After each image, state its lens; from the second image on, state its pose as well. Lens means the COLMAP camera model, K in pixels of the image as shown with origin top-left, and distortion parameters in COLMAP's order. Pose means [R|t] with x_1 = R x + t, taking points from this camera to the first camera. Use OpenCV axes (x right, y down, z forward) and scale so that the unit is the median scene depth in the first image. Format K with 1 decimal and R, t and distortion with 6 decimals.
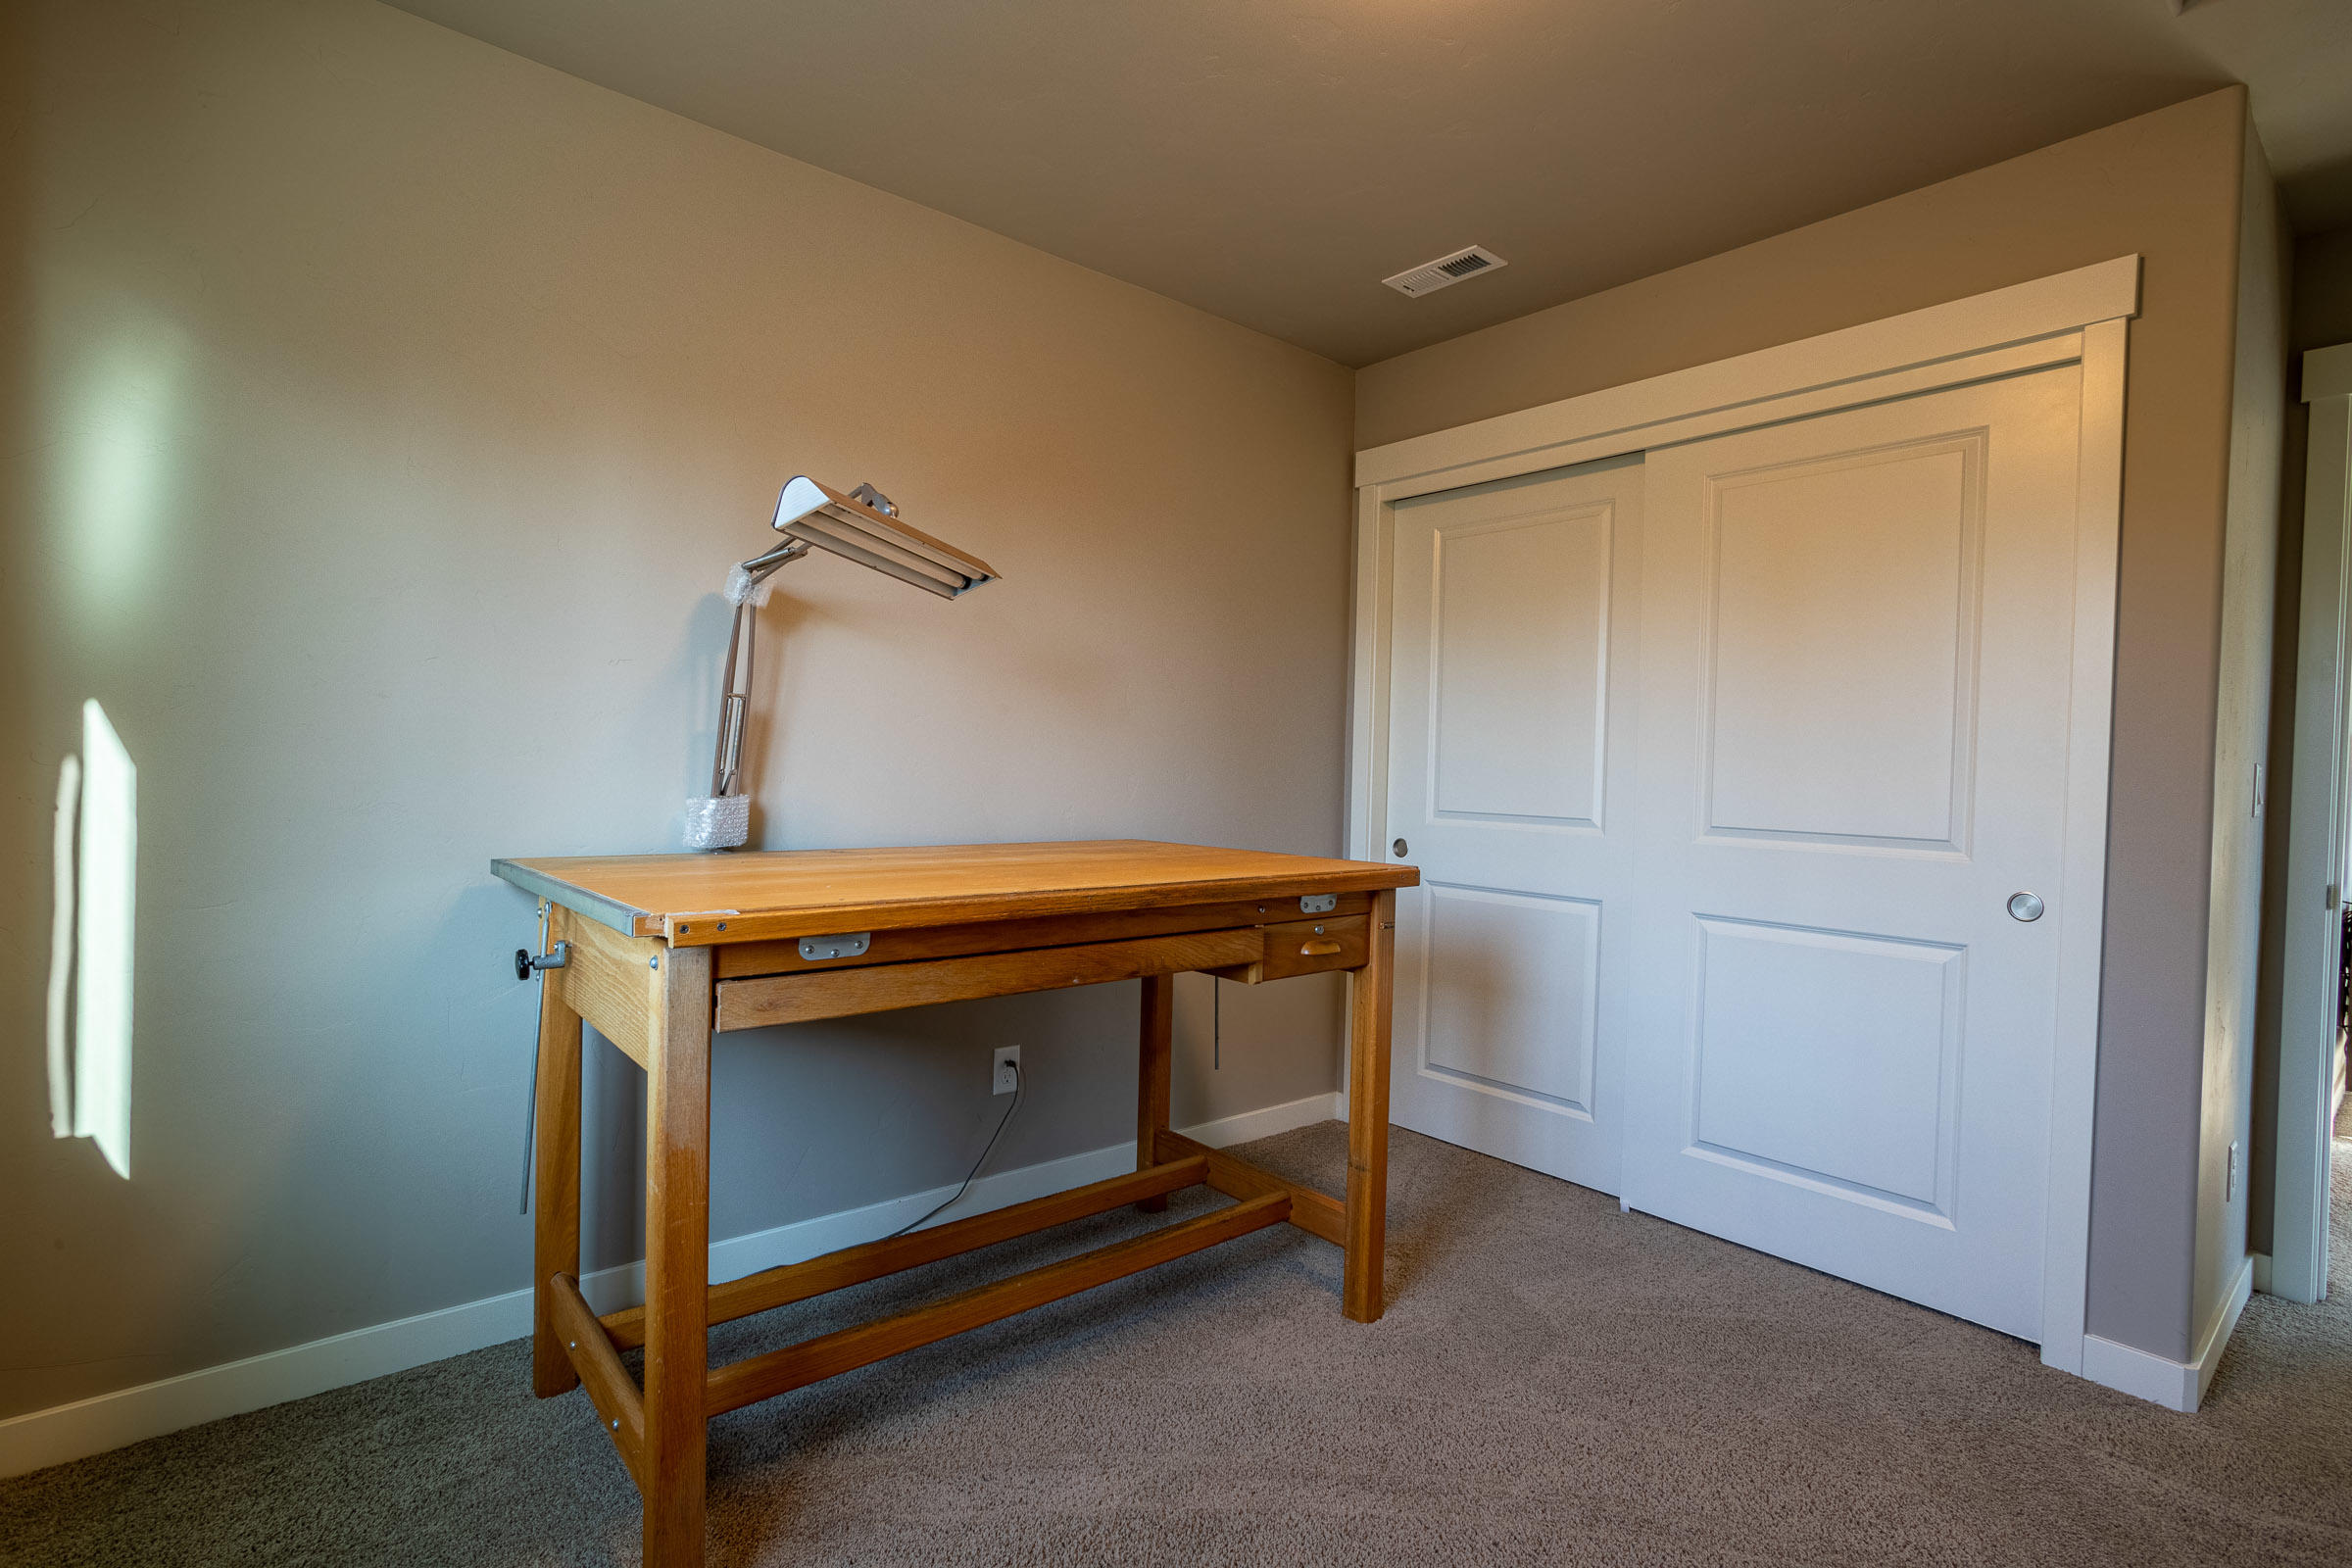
lens RADIAL K [[1111.0, 0, 1176.0], [0, 1111.0, 784.0], [0, 0, 1]] dist [-0.029566, 0.000666]
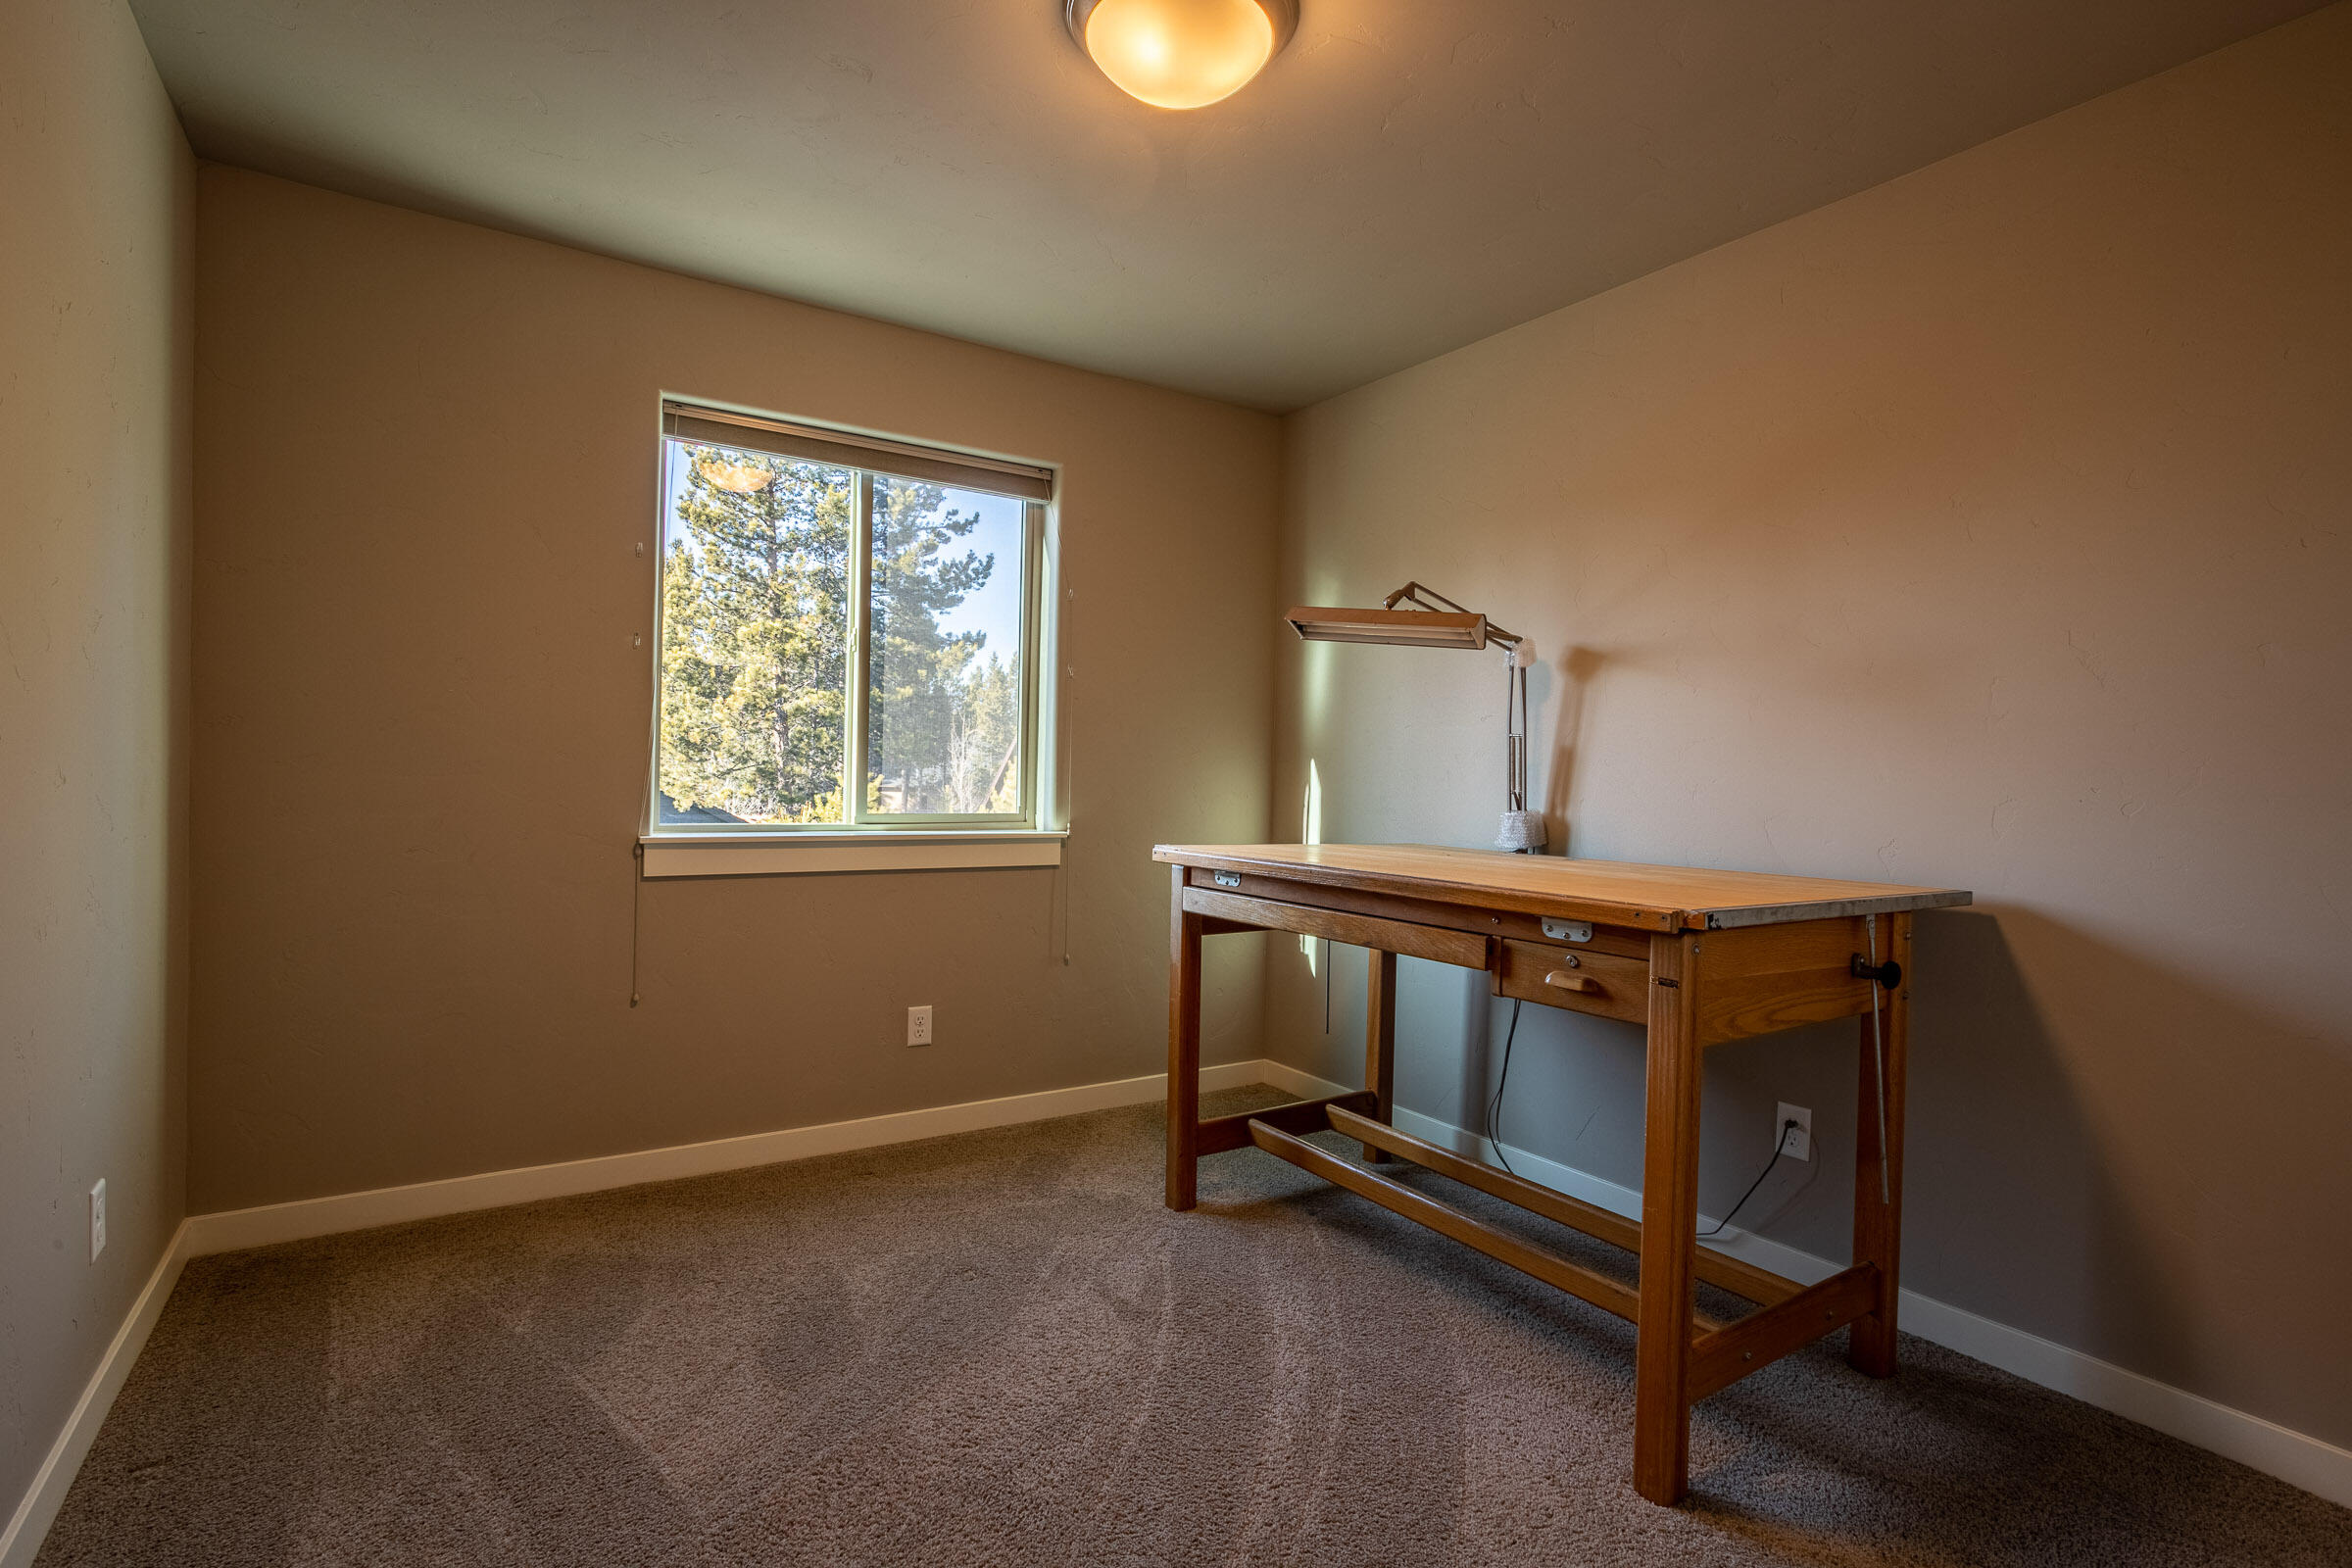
lens RADIAL K [[1111.0, 0, 1176.0], [0, 1111.0, 784.0], [0, 0, 1]] dist [-0.029566, 0.000666]
pose [[-0.124627, -0.025013, -0.991888, 1.053046], [-0.043204, 0.998871, -0.019761, 0.023096], [0.991263, 0.040391, -0.125567, 0.807086]]
